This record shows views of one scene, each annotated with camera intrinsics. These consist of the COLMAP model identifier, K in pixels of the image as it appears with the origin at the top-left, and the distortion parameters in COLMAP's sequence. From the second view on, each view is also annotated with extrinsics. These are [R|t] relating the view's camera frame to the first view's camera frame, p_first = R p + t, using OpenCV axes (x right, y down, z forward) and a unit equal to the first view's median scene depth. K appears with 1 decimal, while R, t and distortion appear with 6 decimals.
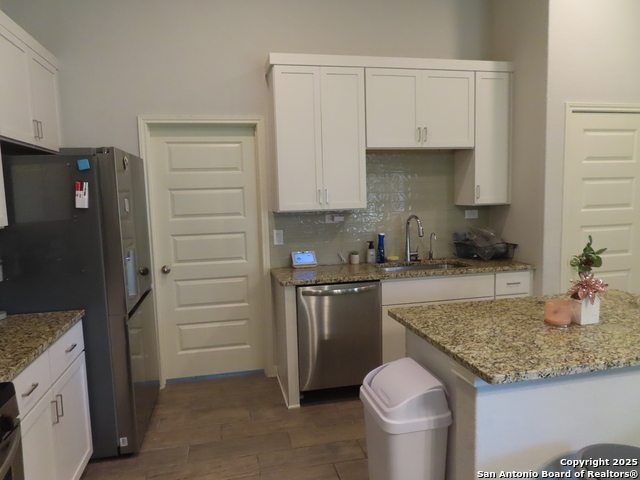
lens RADIAL K [[456.8, 0, 318.9], [0, 456.8, 241.1], [0, 0, 1]] dist [-0.006853, 0.001582]
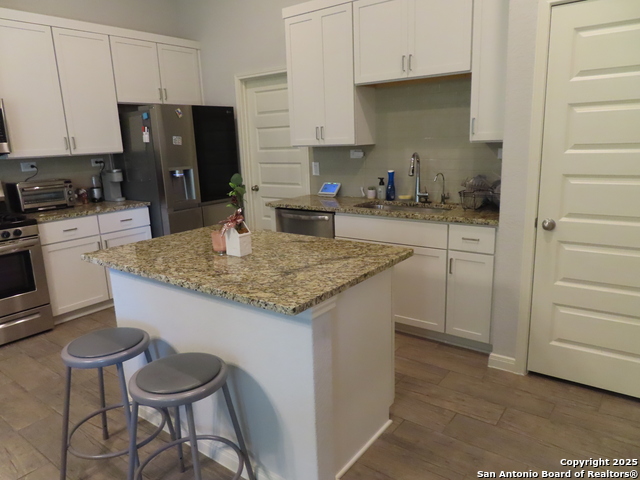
lens RADIAL K [[456.8, 0, 319.8], [0, 456.8, 240.5], [0, 0, 1]] dist [-0.006853, 0.001582]
pose [[0.647298, 0.169602, -0.743129, 0.907791], [-0.061078, 0.983337, 0.171222, -0.031645], [0.759786, -0.065443, 0.646871, 0.266979]]
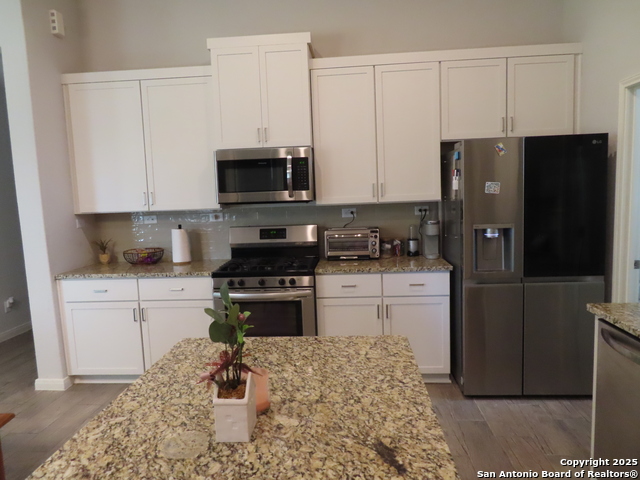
lens RADIAL K [[456.8, 0, 321.3], [0, 456.8, 241.3], [0, 0, 1]] dist [-0.006853, 0.001582]
pose [[-0.286675, 0.143922, -0.947156, 0.628626], [-0.056308, 0.984411, 0.166626, -0.090424], [0.956372, 0.101100, -0.274102, 0.739087]]
